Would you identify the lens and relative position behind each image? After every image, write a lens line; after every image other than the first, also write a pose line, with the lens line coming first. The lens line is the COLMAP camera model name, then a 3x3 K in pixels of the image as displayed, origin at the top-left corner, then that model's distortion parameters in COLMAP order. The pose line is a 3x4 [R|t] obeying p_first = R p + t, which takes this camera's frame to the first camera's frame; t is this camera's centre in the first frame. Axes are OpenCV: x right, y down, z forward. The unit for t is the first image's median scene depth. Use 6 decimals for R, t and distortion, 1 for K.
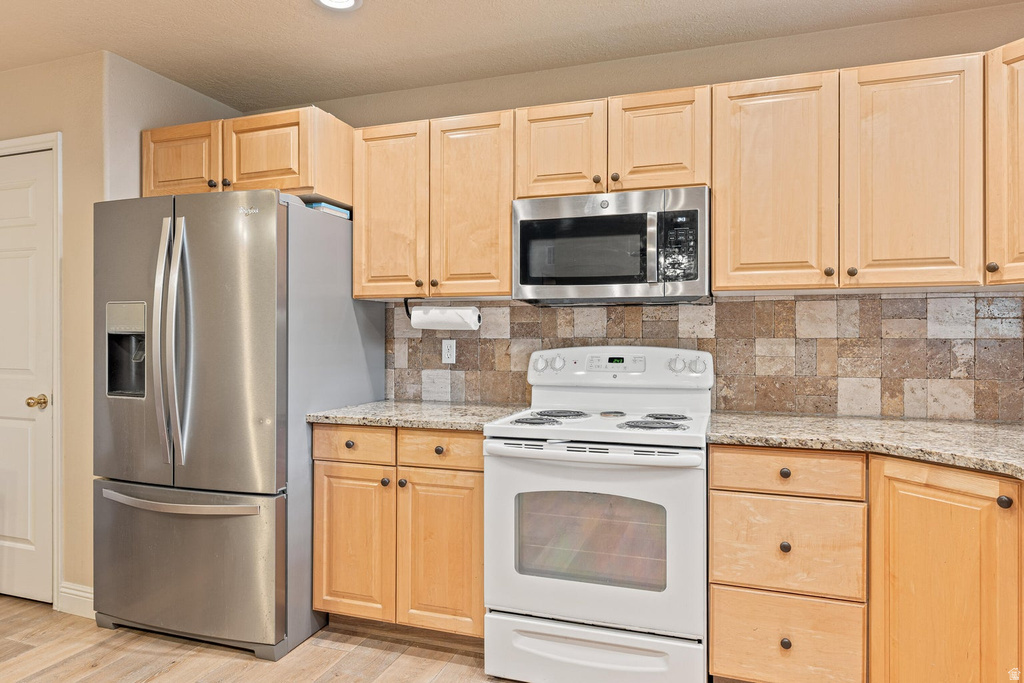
lens RADIAL K [[634.6, 0, 508.8], [0, 634.6, 337.6], [0, 0, 1]] dist [0.000841, -0.000134]
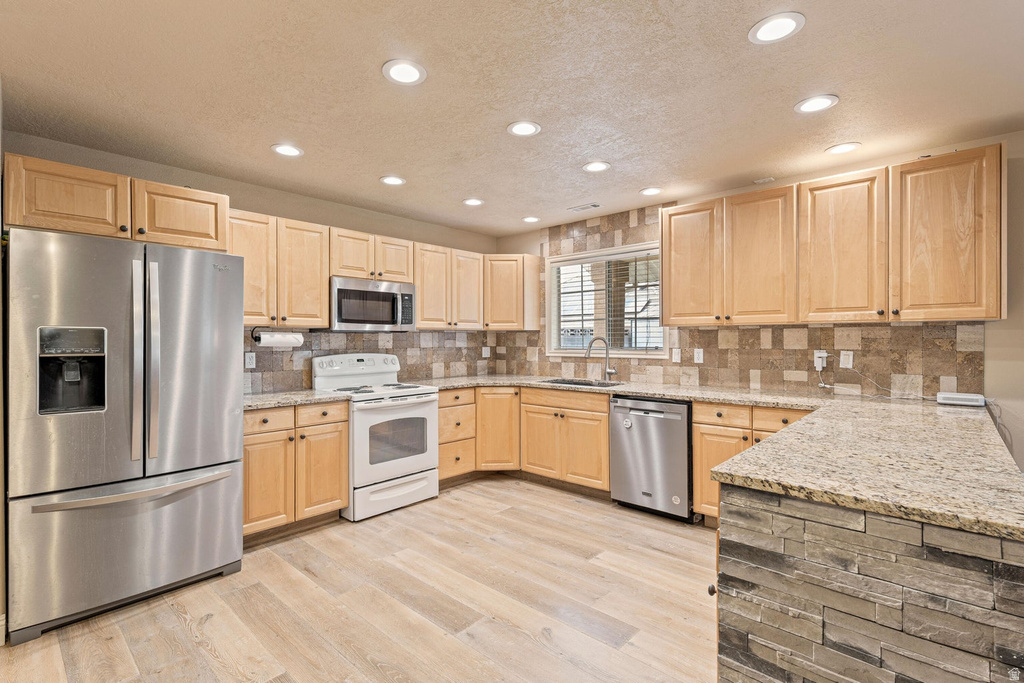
lens RADIAL K [[477.4, 0, 508.6], [0, 477.4, 341.7], [0, 0, 1]] dist [0.001263, -0.000097]
pose [[0.399418, -0.008483, 0.916730, -1.102969], [0.002888, 0.999964, 0.007995, -0.036789], [-0.916764, -0.000546, 0.399428, -0.030021]]
